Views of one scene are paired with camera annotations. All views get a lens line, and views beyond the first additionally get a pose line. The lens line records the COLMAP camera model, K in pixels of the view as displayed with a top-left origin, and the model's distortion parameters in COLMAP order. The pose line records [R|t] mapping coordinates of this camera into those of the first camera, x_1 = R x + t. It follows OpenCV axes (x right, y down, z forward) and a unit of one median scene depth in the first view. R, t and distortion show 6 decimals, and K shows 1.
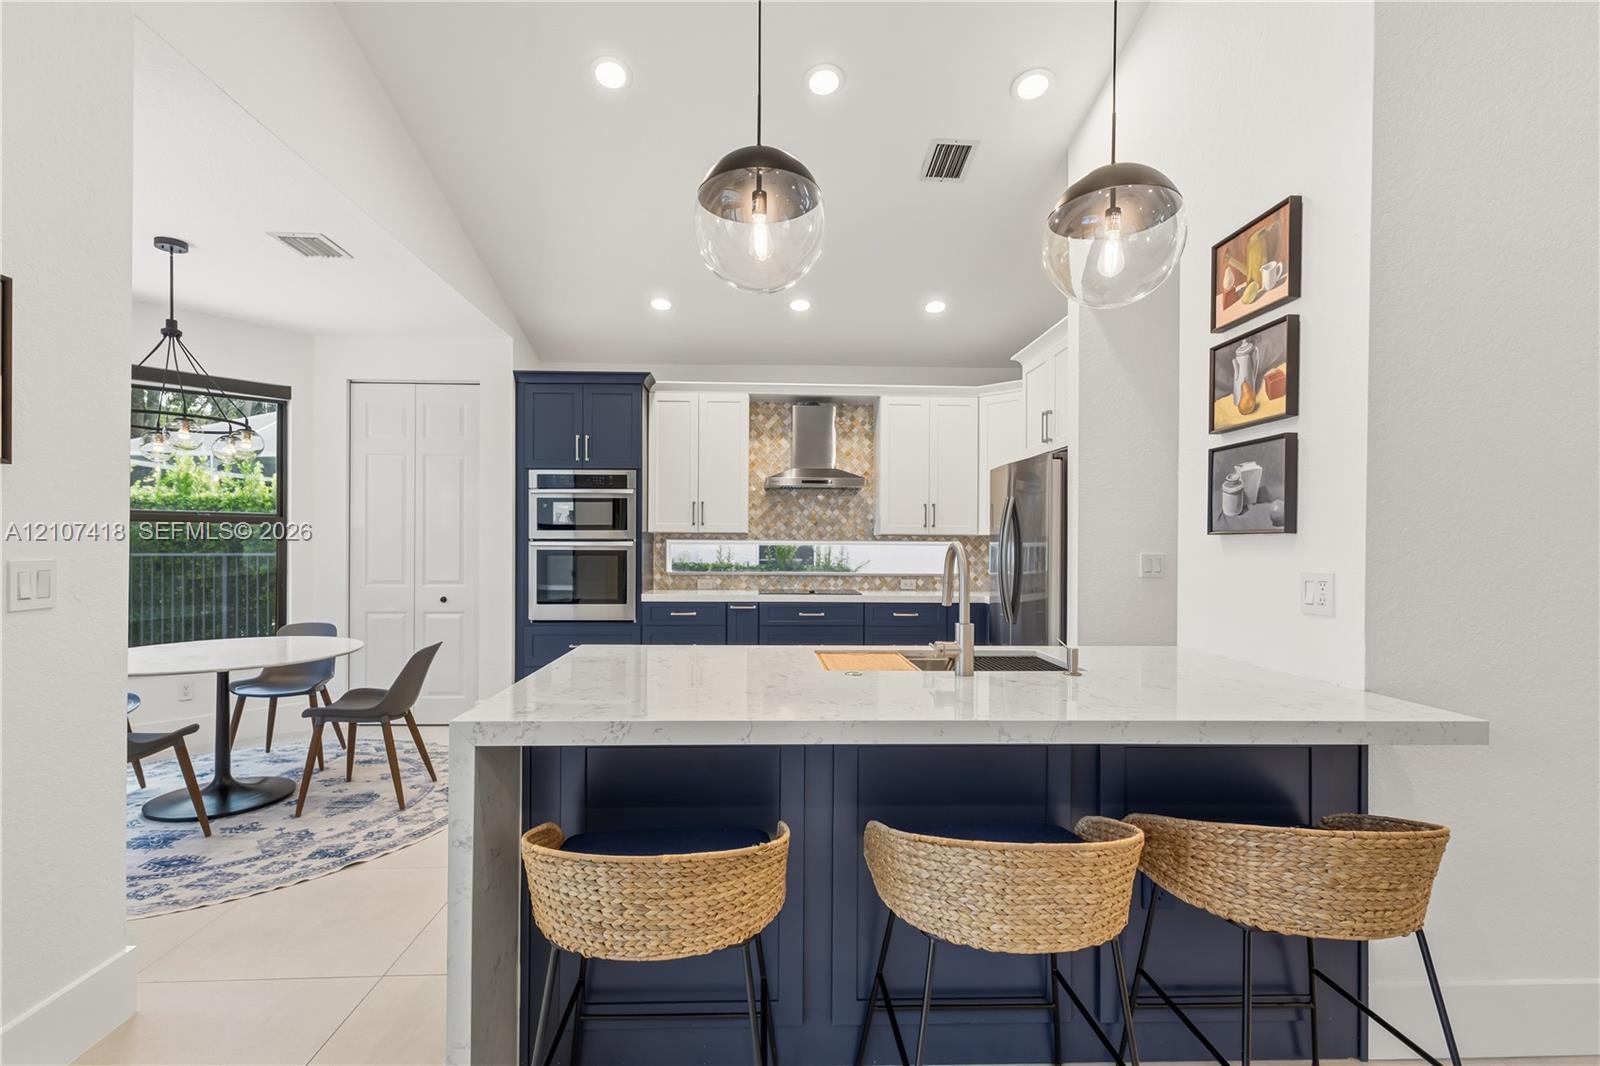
lens RADIAL K [[740.4, 0, 786.8], [0, 740.4, 549.5], [0, 0, 1]] dist [0.007525, 0.000453]
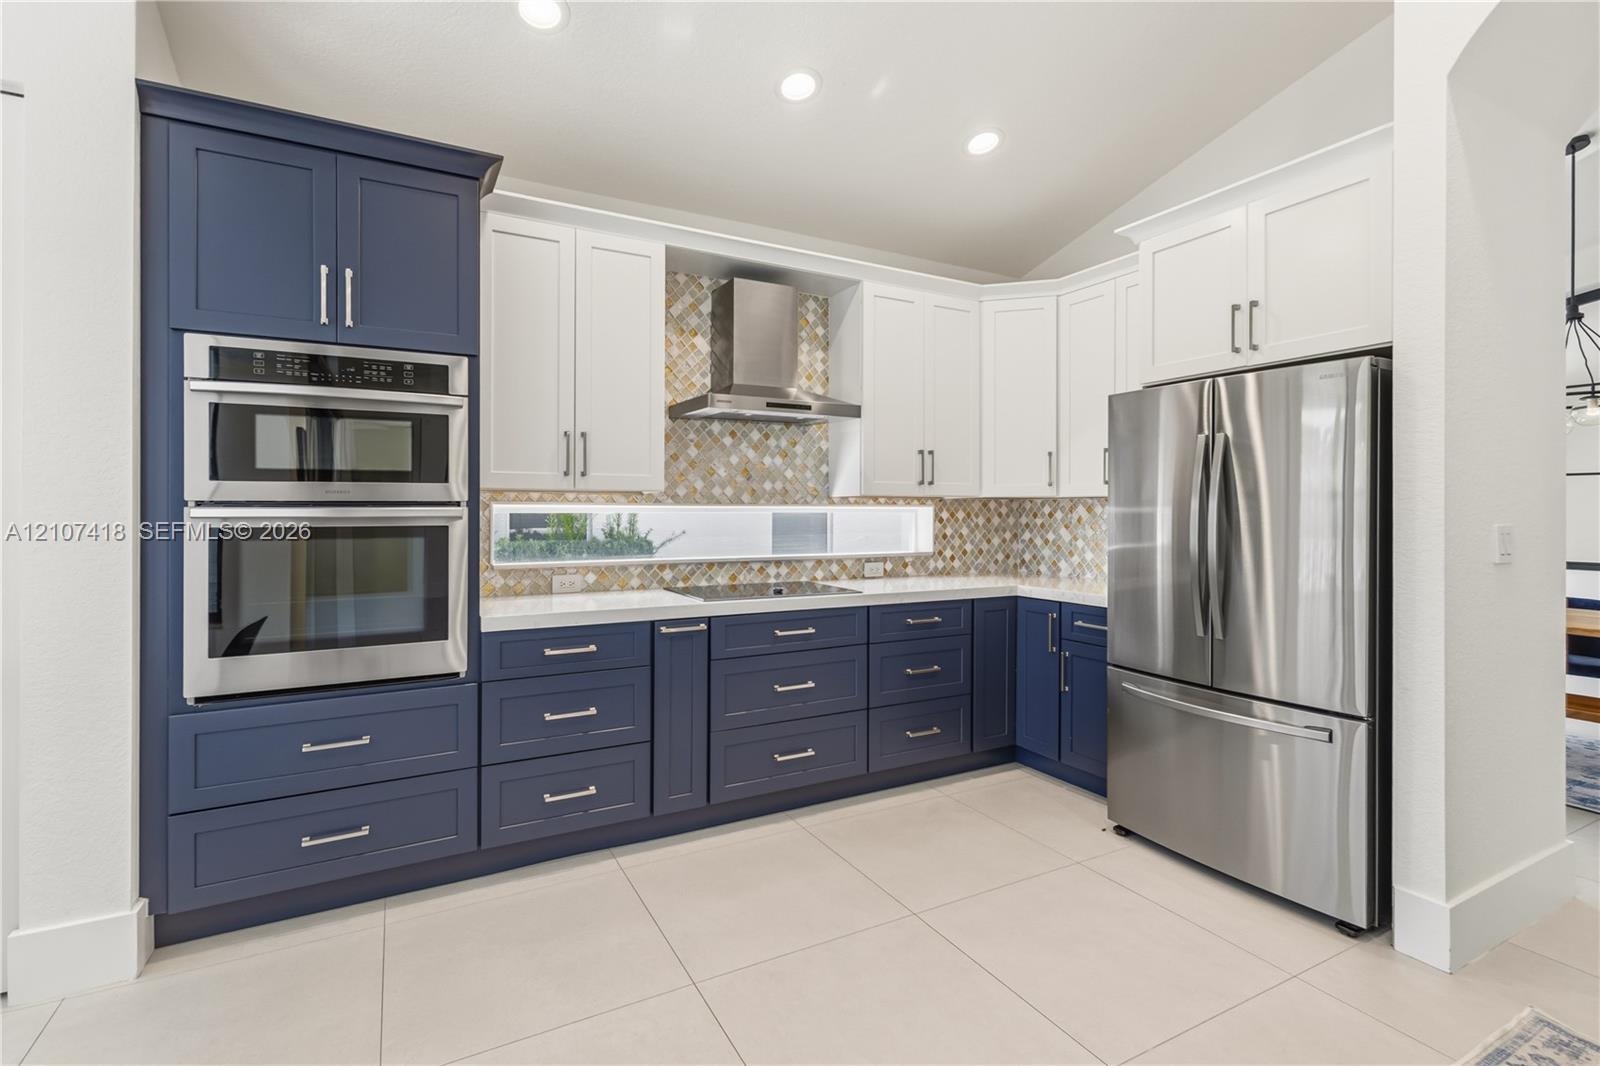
lens RADIAL K [[740.4, 0, 796.1], [0, 740.4, 509.6], [0, 0, 1]] dist [0.007525, 0.000453]
pose [[0.900611, -0.002422, 0.434619, -0.222076], [0.004874, 0.999978, -0.004528, -0.005820], [-0.434599, 0.006196, 0.900603, 0.481471]]
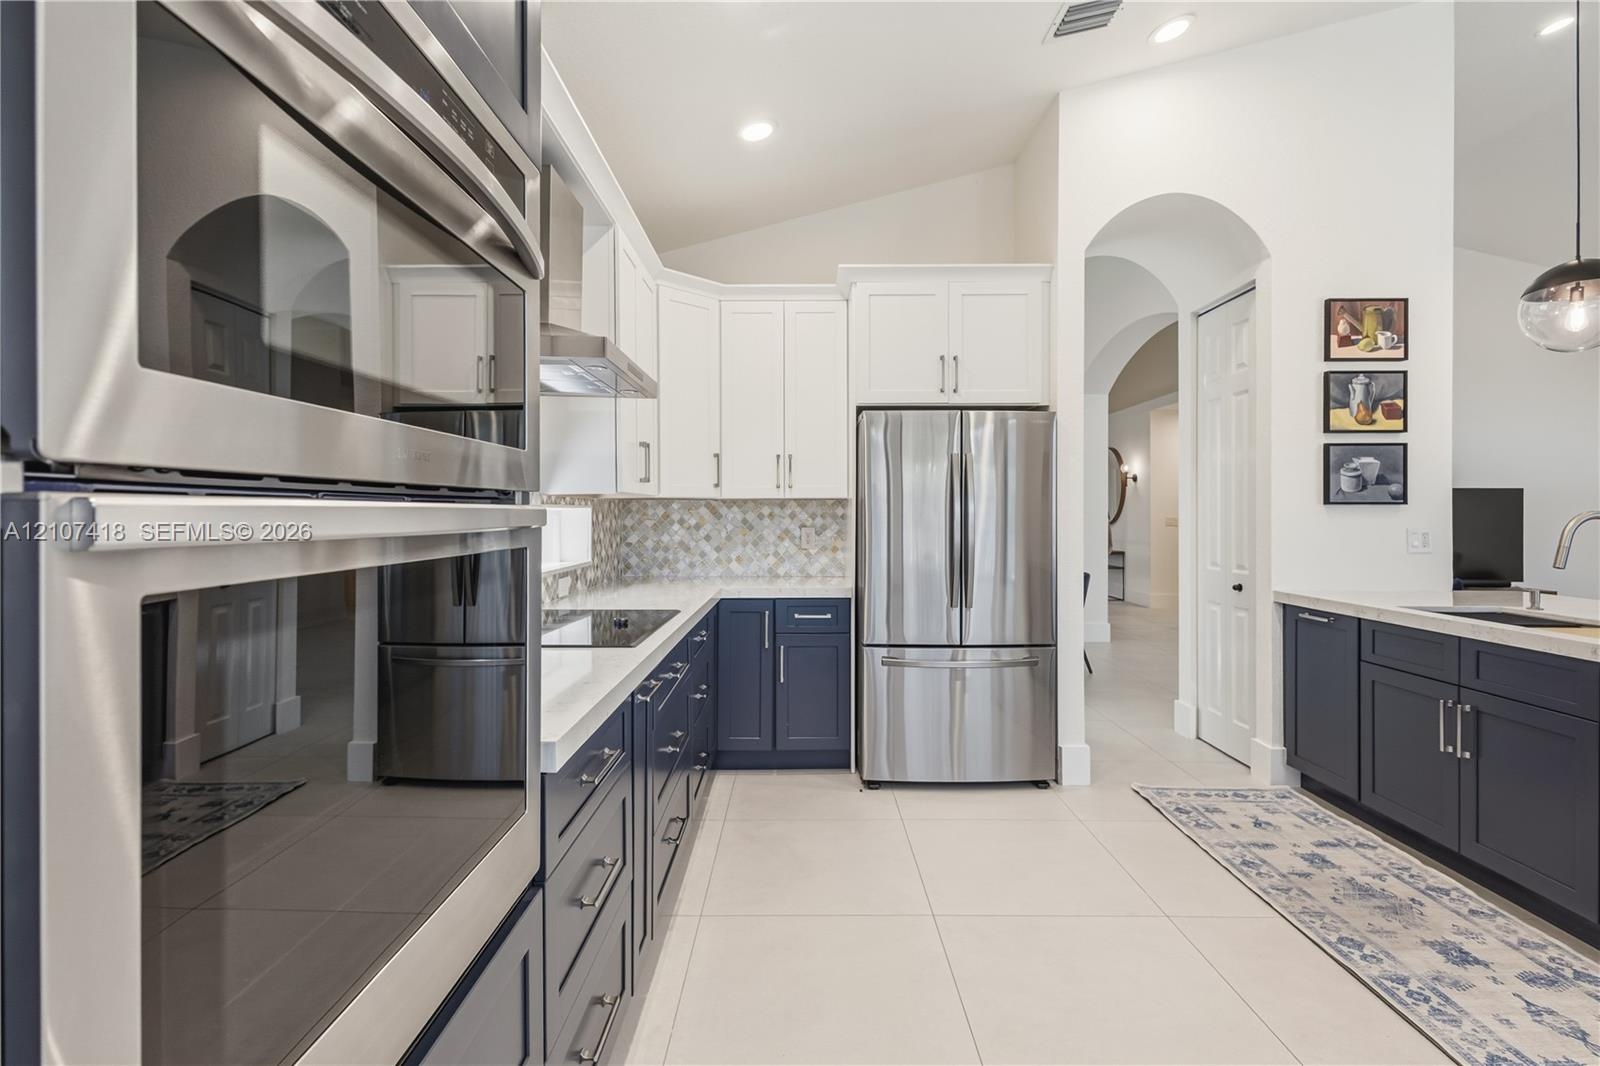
lens RADIAL K [[740.4, 0, 796.9], [0, 740.4, 519.4], [0, 0, 1]] dist [0.007525, 0.000453]
pose [[0.042709, -0.010750, 0.999030, -0.411127], [0.007323, 0.999919, 0.010447, -0.006533], [-0.999061, 0.006870, 0.042784, 0.917067]]
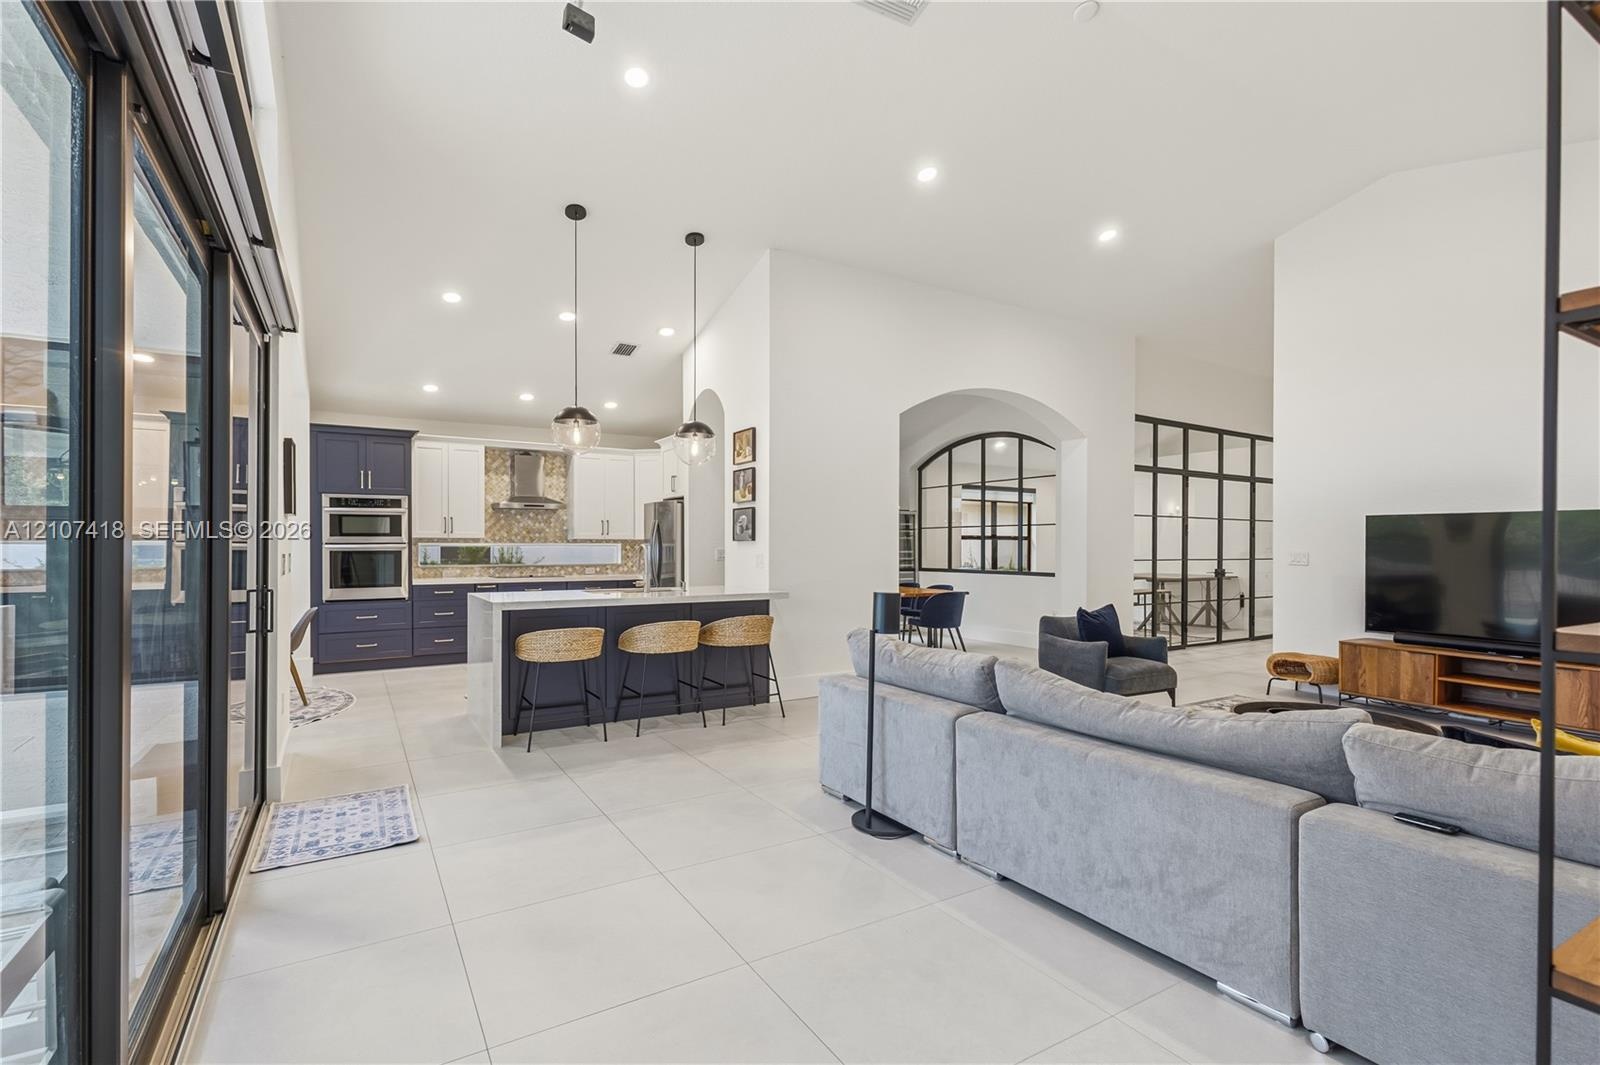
lens RADIAL K [[740.4, 0, 799.2], [0, 740.4, 546.3], [0, 0, 1]] dist [0.007525, 0.000453]
pose [[0.874629, -0.005414, 0.484763, -0.240096], [0.007863, 0.999965, -0.003019, 0.004165], [-0.484729, 0.006452, 0.874640, -0.676033]]
